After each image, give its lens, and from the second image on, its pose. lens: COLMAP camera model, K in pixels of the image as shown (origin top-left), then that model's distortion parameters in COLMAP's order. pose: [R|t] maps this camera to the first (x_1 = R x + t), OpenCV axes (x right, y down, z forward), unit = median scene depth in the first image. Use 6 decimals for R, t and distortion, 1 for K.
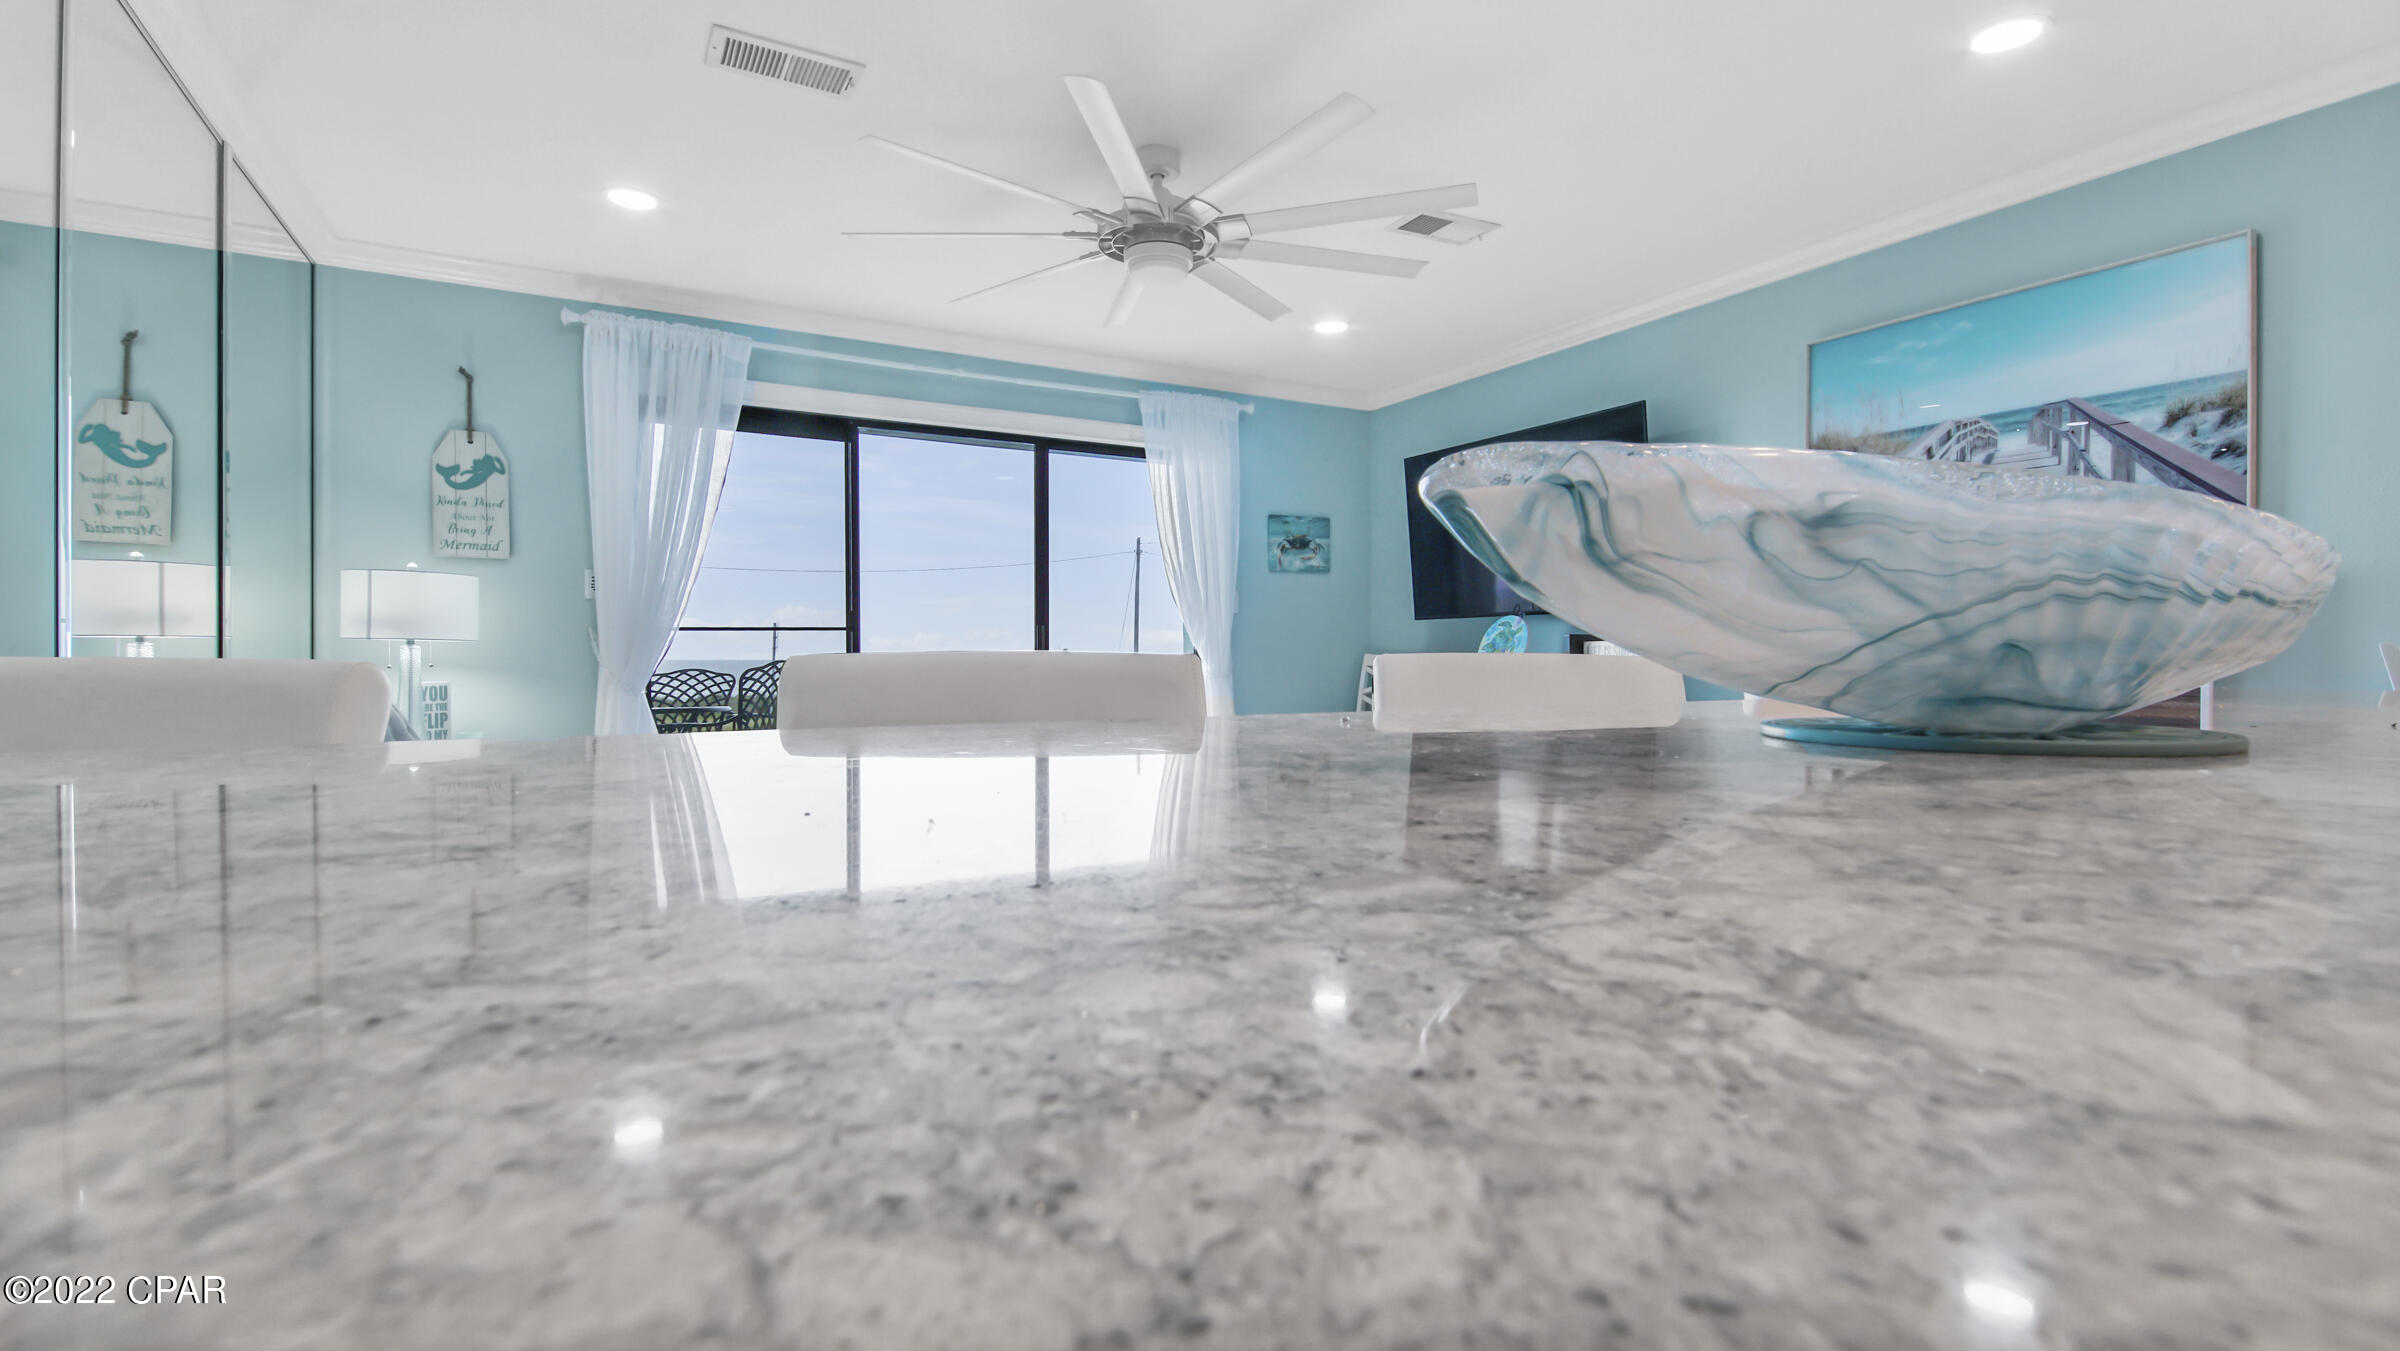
lens RADIAL K [[1079.8, 0, 1194.1], [0, 1079.8, 660.0], [0, 0, 1]] dist [0.044532, -0.025356]
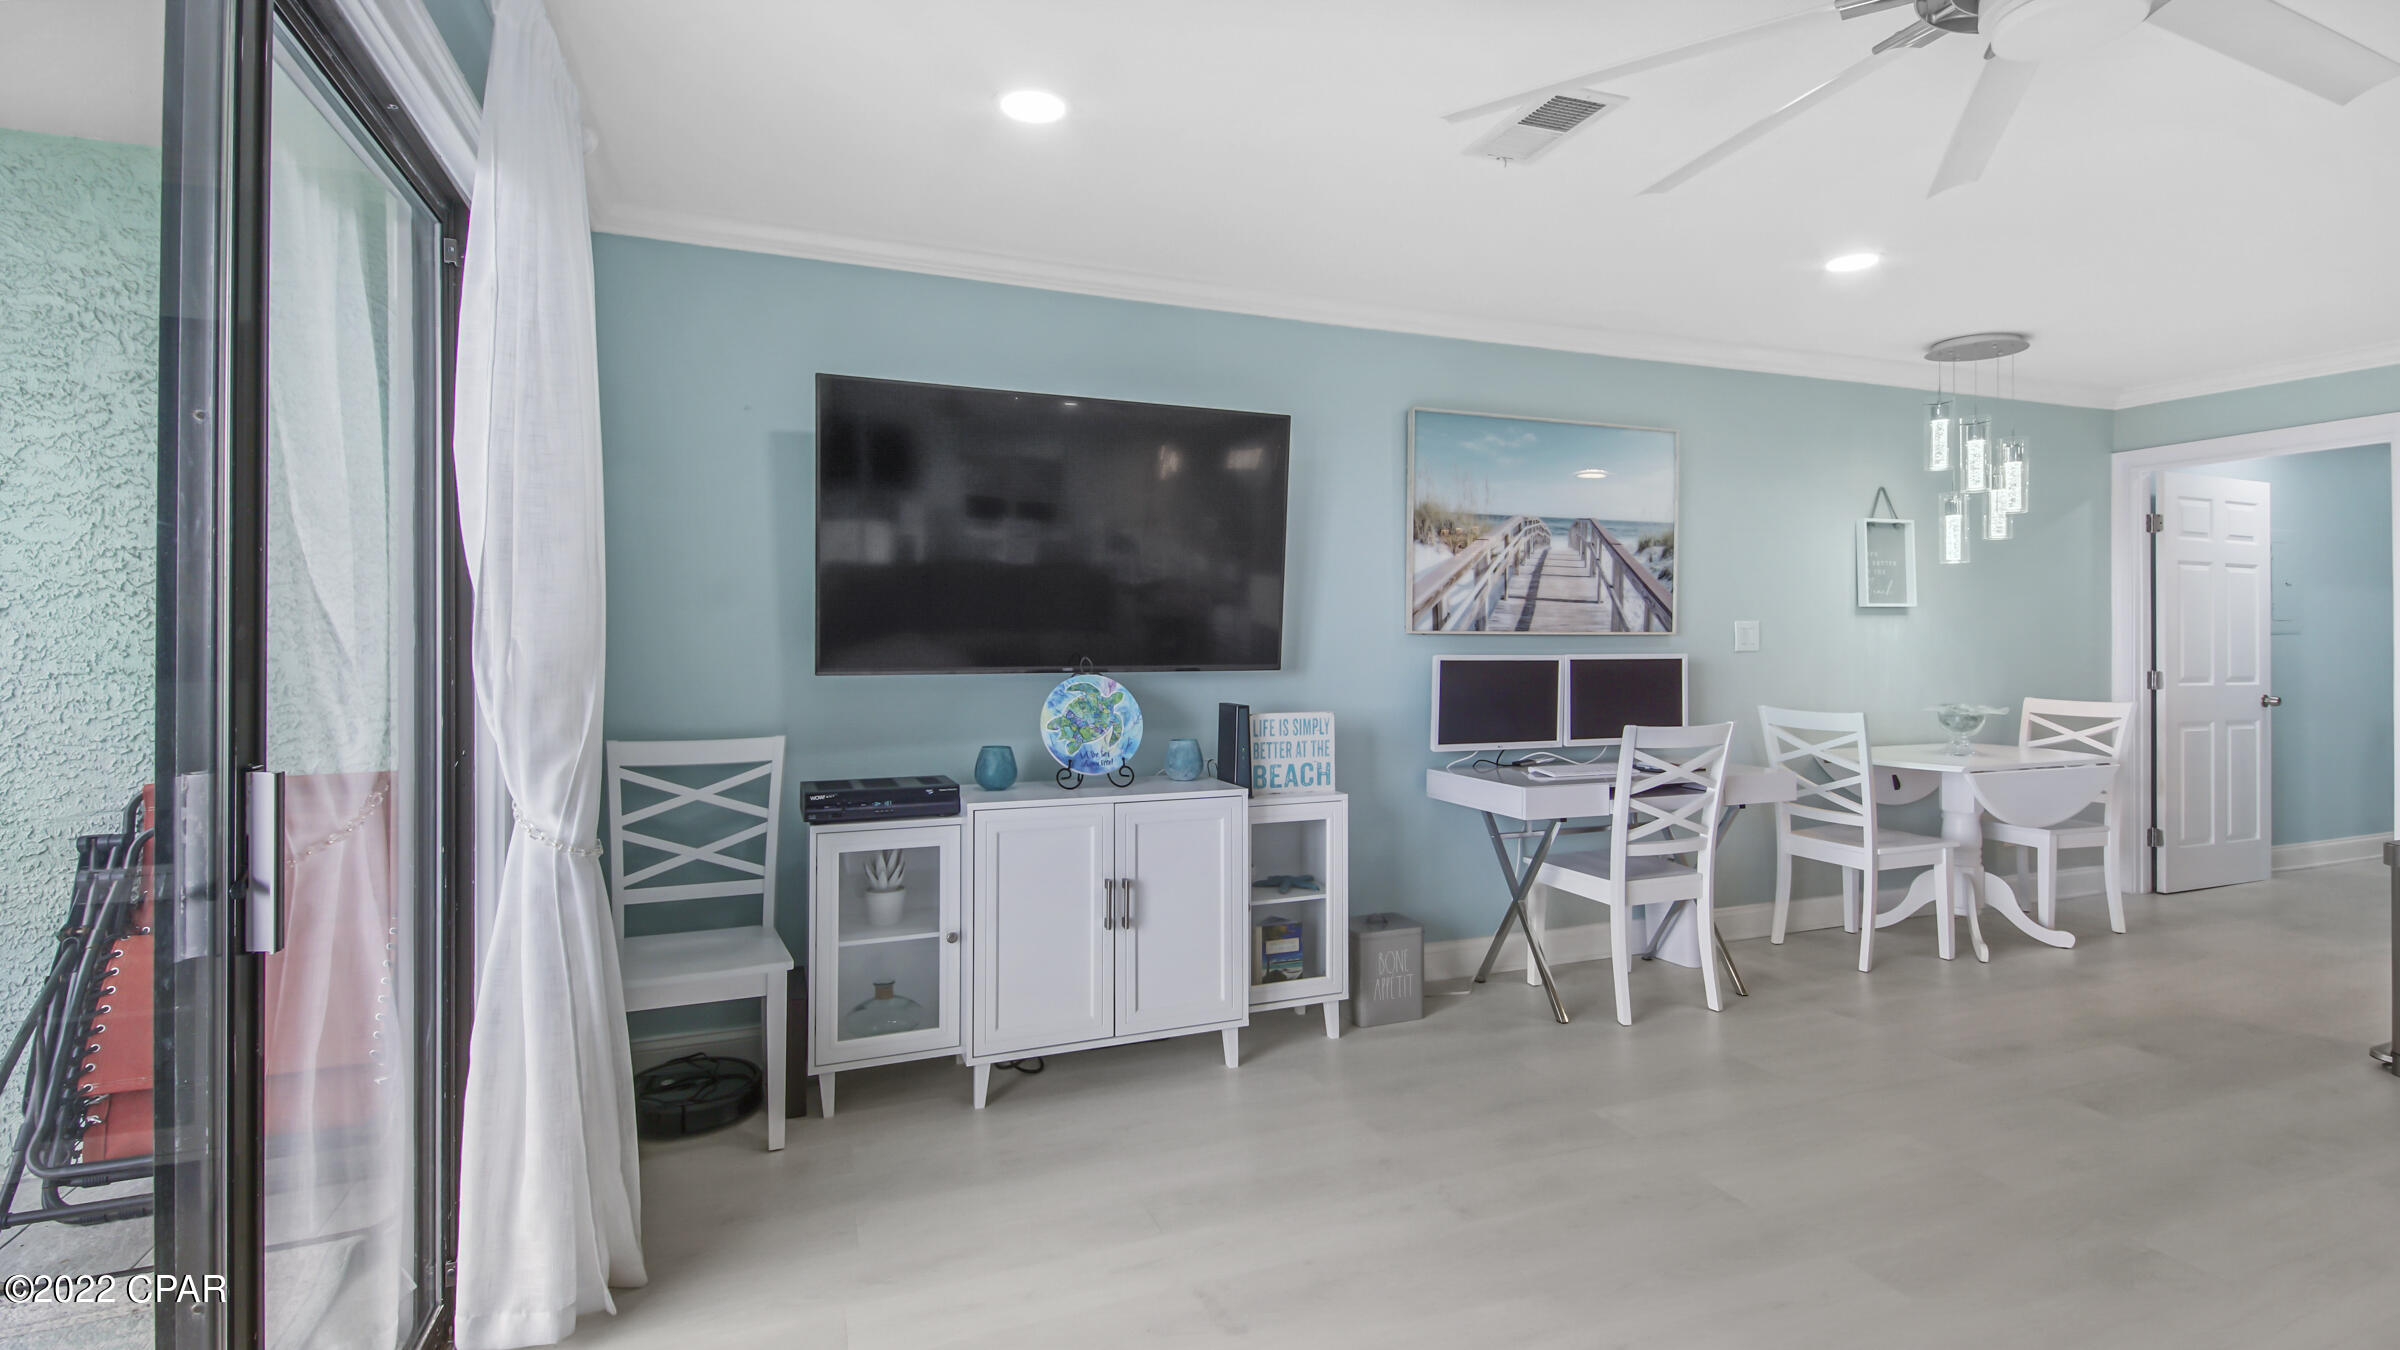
lens RADIAL K [[1091.5, 0, 1199.8], [0, 1091.5, 642.4], [0, 0, 1]] dist [0.042115, -0.023928]
pose [[0.123570, -0.000953, 0.992335, -0.426921], [0.005770, 0.999983, 0.000242, -0.073256], [-0.992319, 0.005695, 0.123574, 1.015121]]
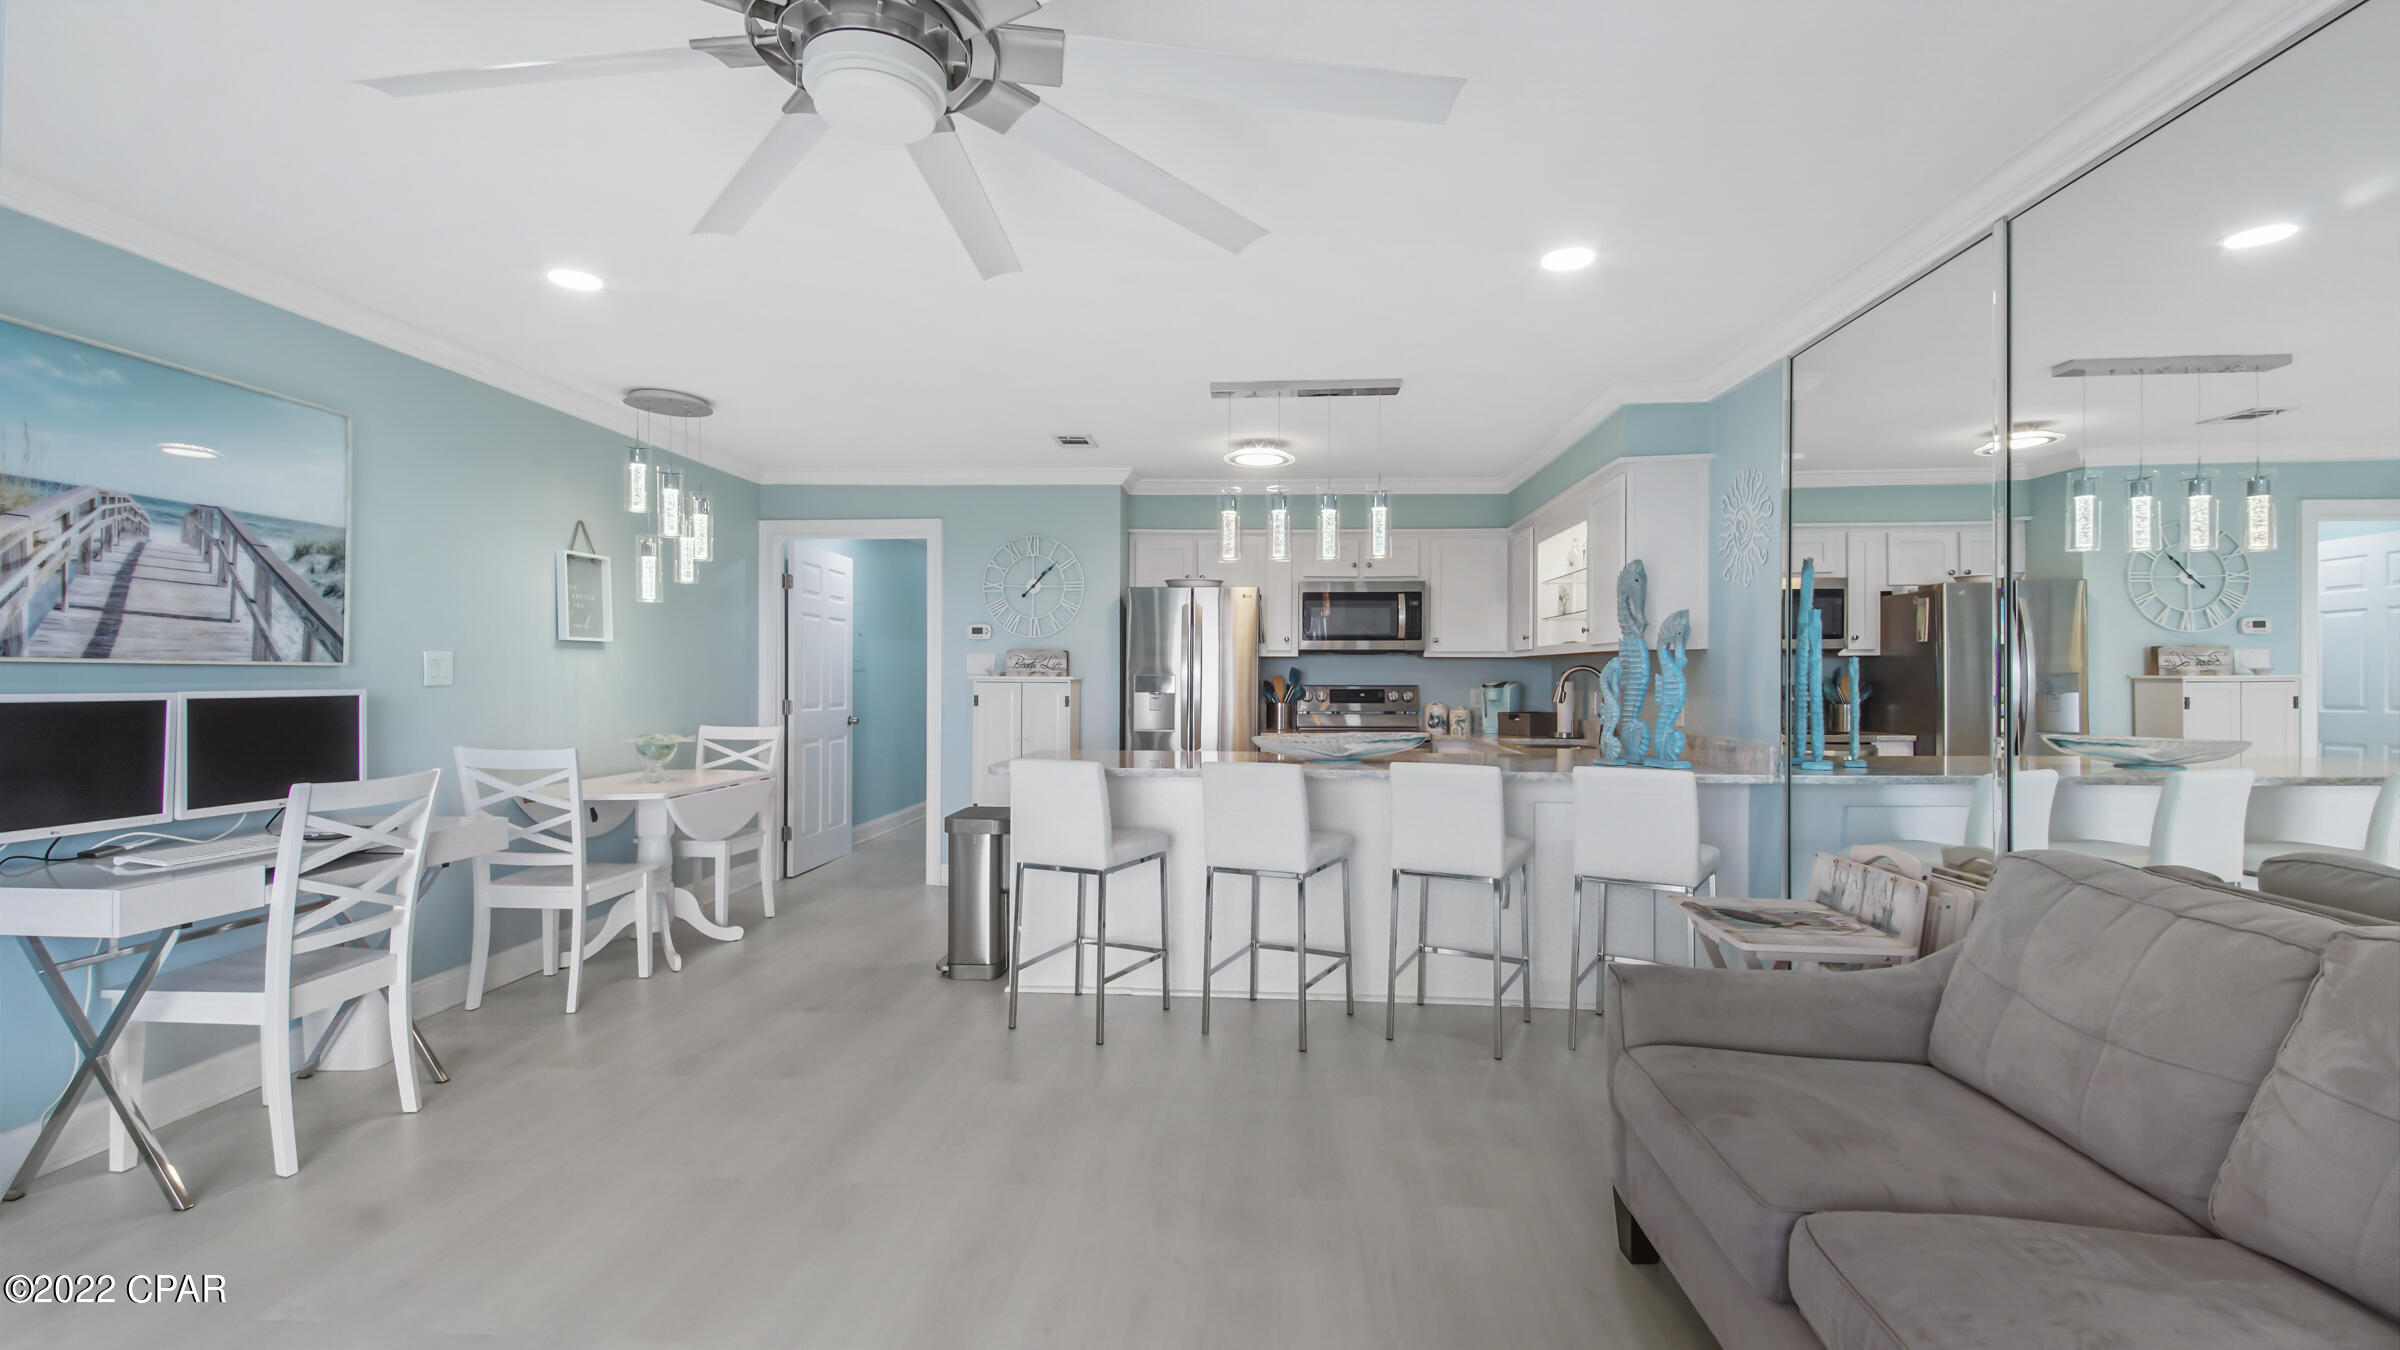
lens RADIAL K [[1043.5, 0, 1197.2], [0, 1043.5, 680.5], [0, 0, 1]] dist [0.040216, -0.022635]
pose [[-0.843967, -0.004766, 0.536374, -0.327970], [-0.000965, 0.999972, 0.007367, -0.073129], [-0.536394, 0.005699, -0.843948, 1.035369]]
